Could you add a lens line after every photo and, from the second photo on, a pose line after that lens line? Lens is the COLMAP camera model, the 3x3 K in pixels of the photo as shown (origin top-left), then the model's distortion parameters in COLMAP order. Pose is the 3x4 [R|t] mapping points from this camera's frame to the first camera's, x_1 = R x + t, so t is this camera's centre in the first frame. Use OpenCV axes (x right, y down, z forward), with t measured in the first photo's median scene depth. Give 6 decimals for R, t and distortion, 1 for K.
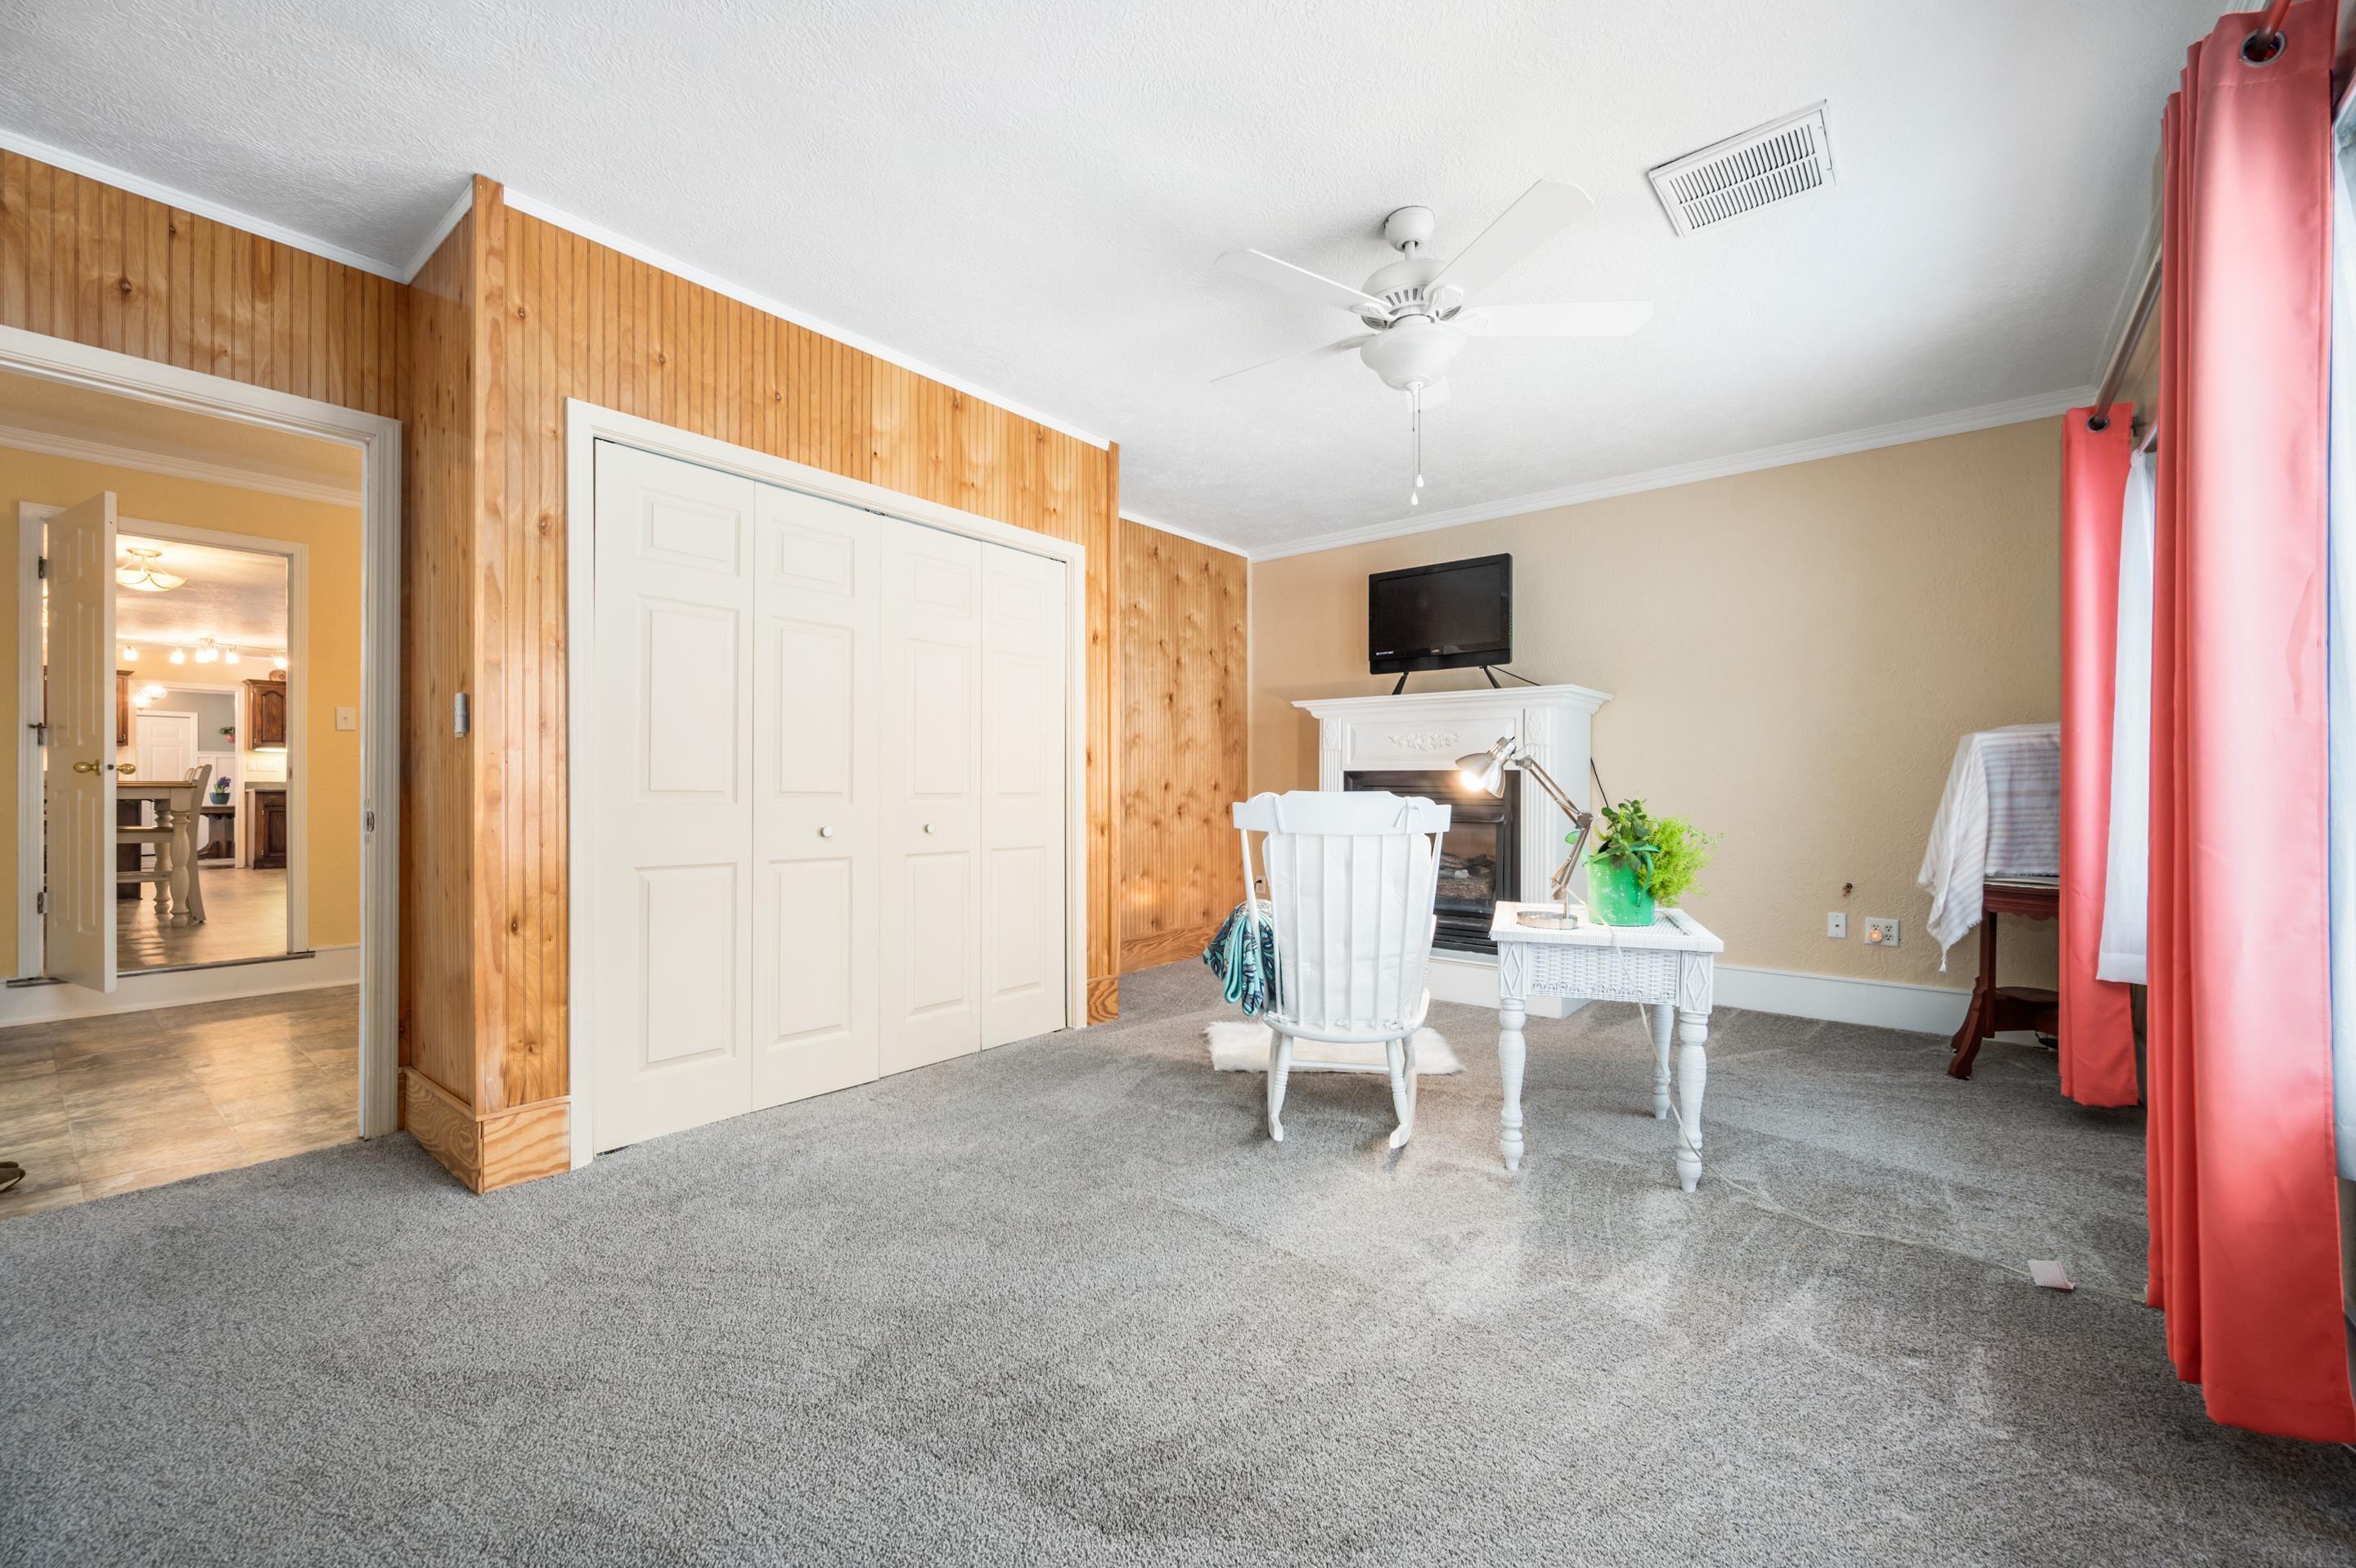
lens RADIAL K [[944.2, 0, 1182.4], [0, 944.2, 801.3], [0, 0, 1]] dist [0.001462, 0.000126]
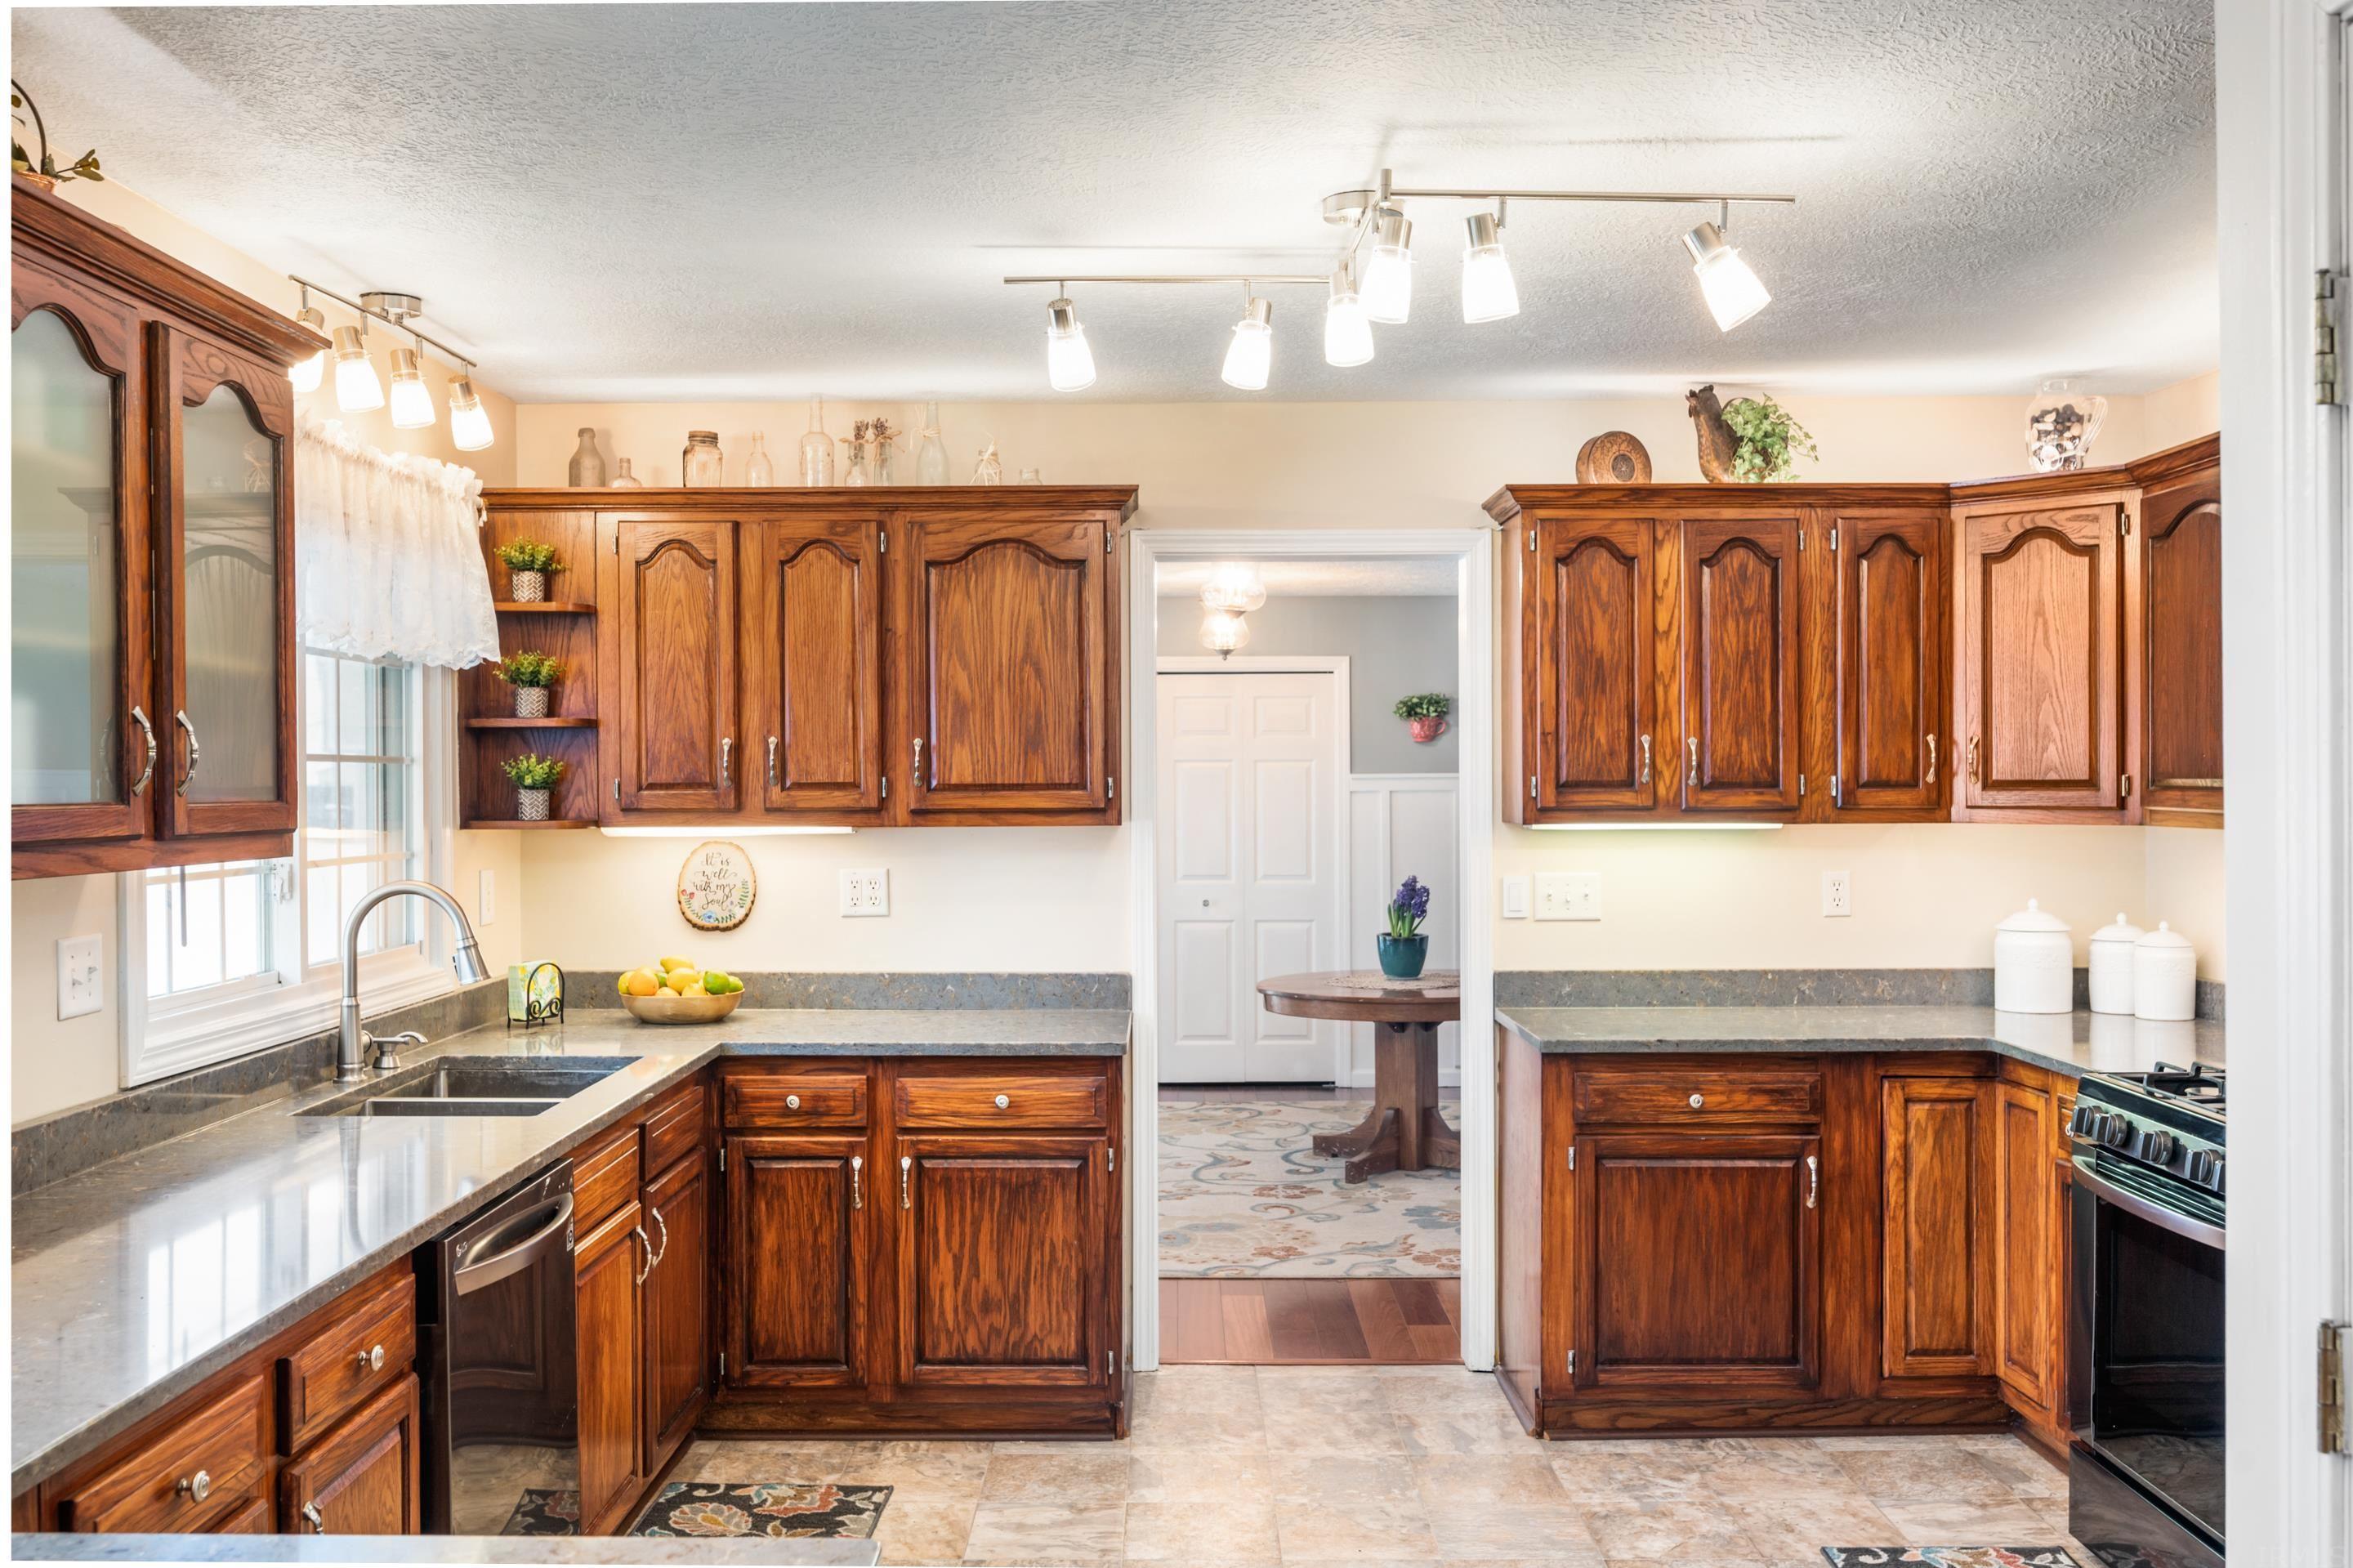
lens RADIAL K [[2046.1, 0, 1163.0], [0, 2046.1, 799.3], [0, 0, 1]] dist [-0.001160, 0.004615]
pose [[0.619627, 0.002936, -0.784891, -0.734290], [0.005557, 0.999952, 0.008128, -0.069733], [0.784876, -0.009398, 0.619581, 0.712738]]
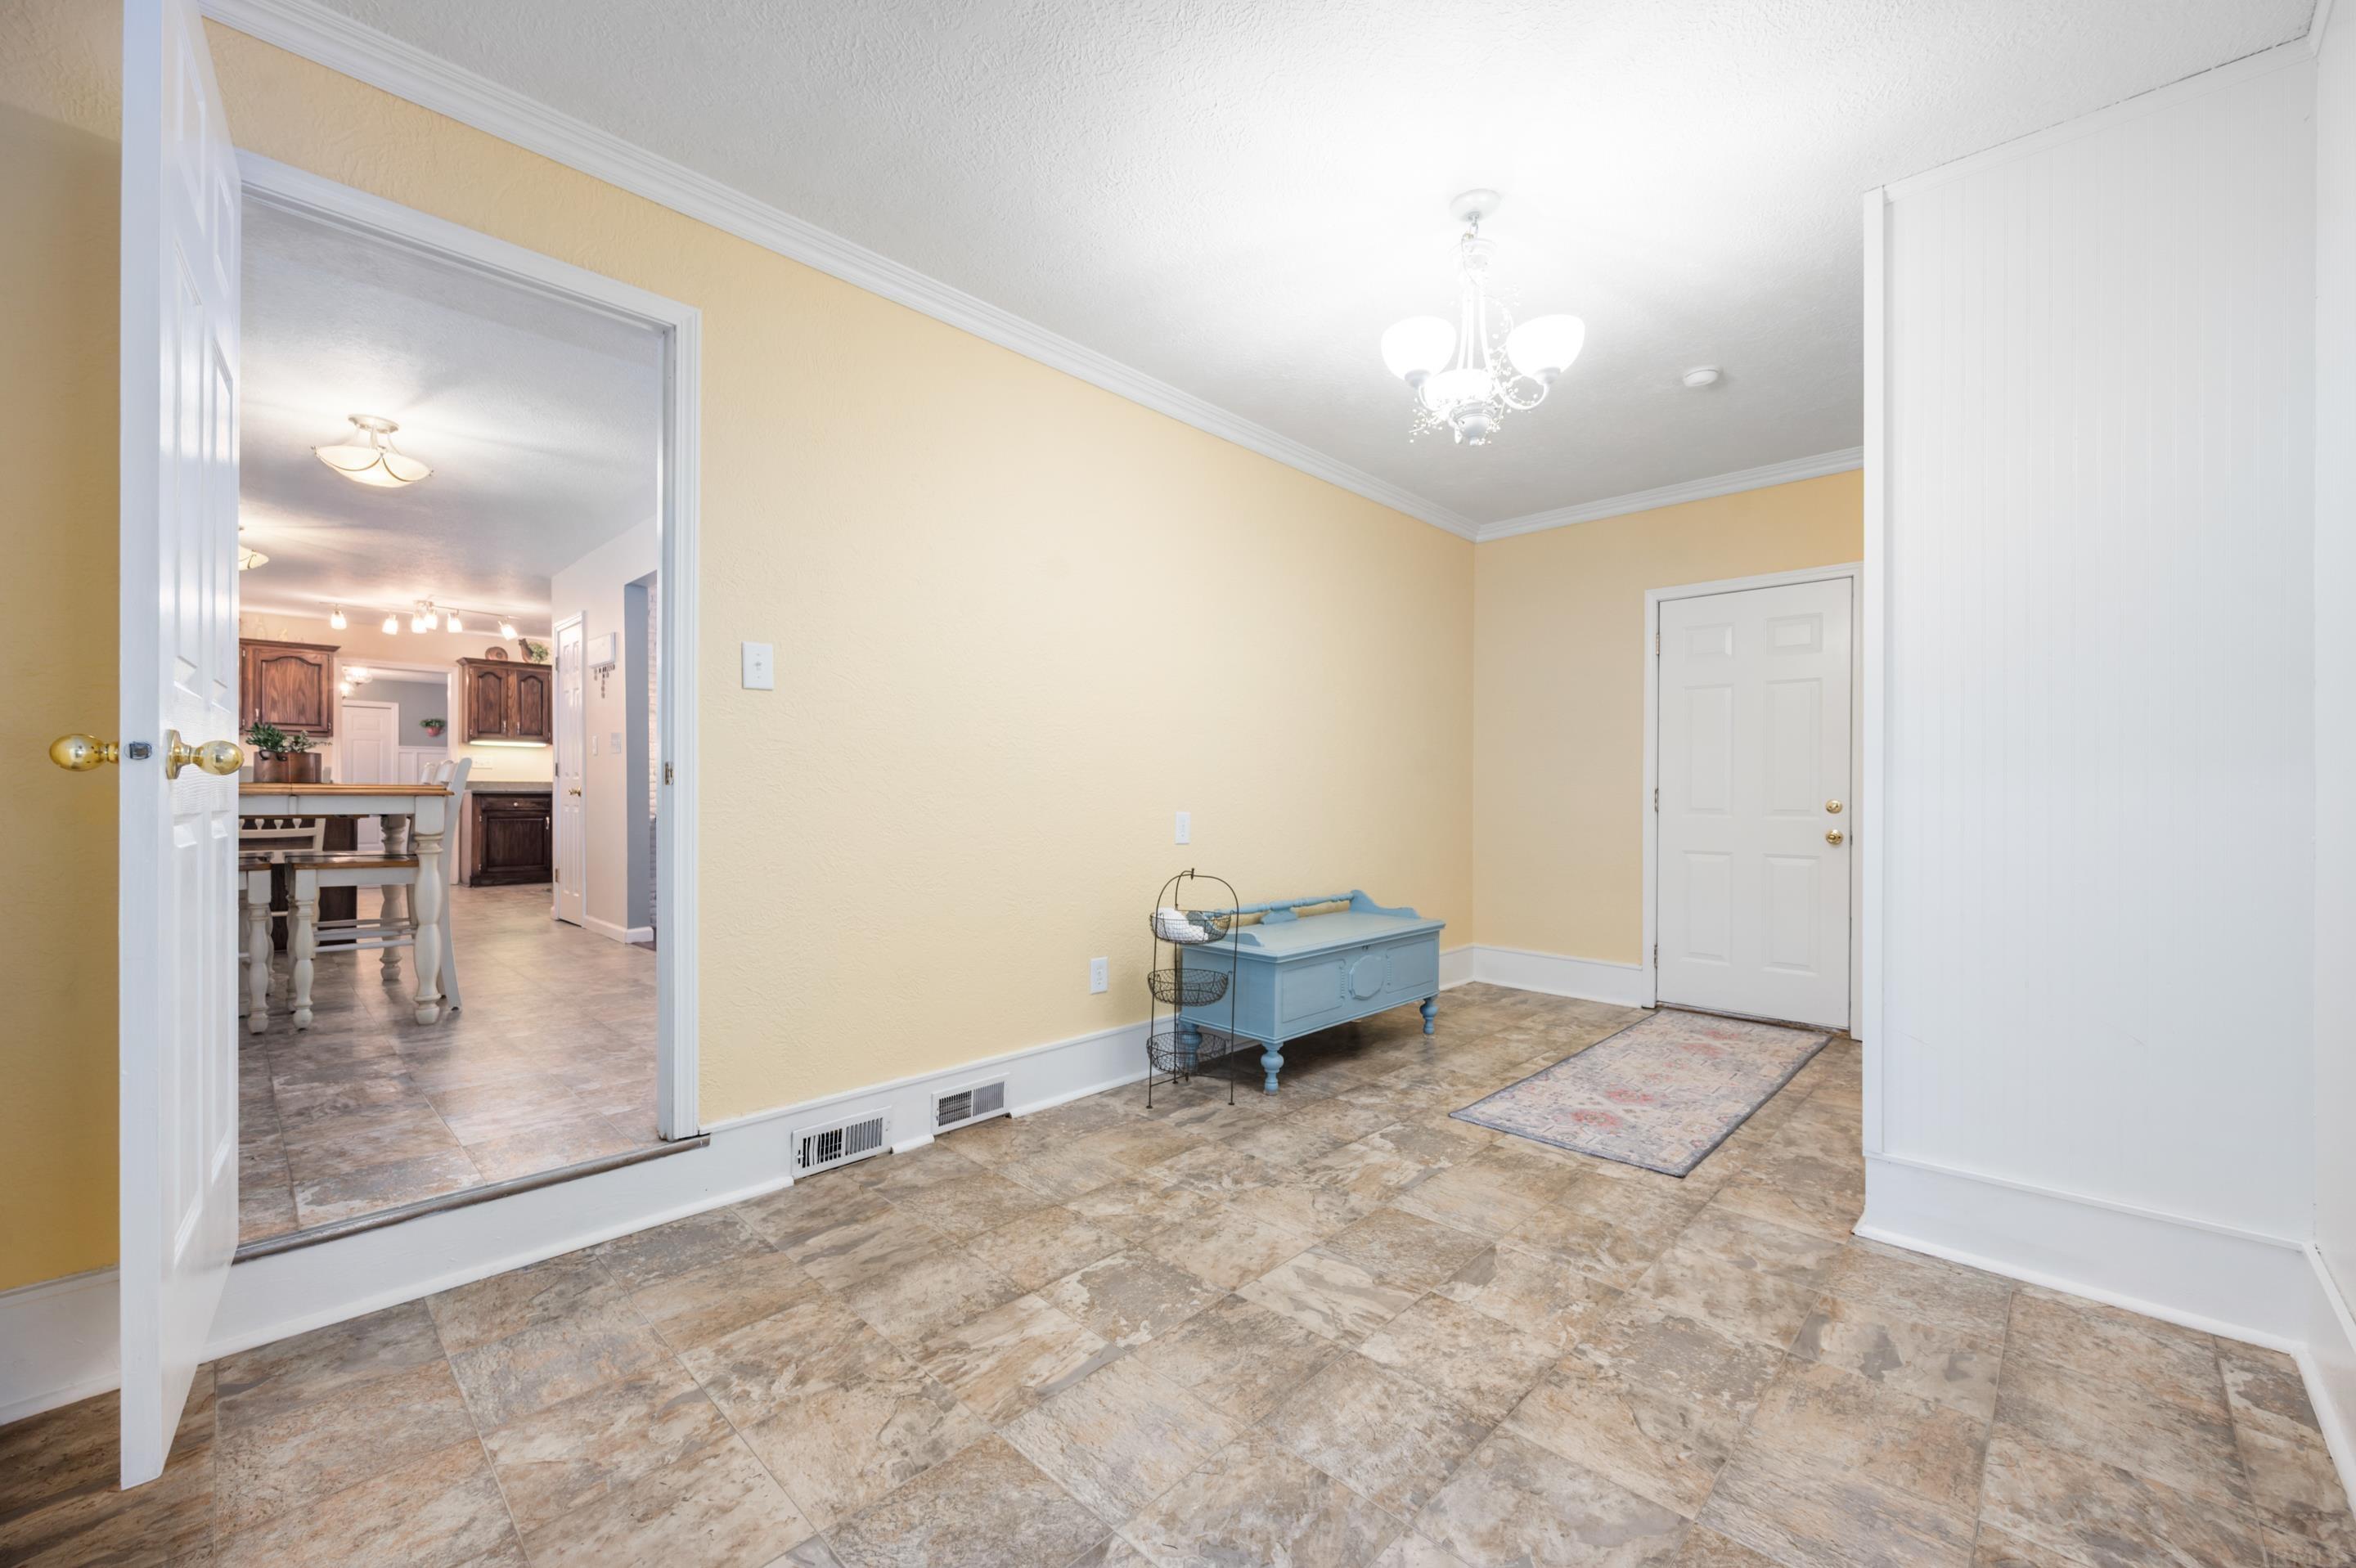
lens RADIAL K [[944.2, 0, 1188.9], [0, 944.2, 794.7], [0, 0, 1]] dist [0.001462, 0.000126]
pose [[0.995413, 0.000782, -0.095665, -0.296676], [-0.000963, 0.999998, -0.001850, -0.008511], [0.095663, 0.001933, 0.995412, 0.254429]]
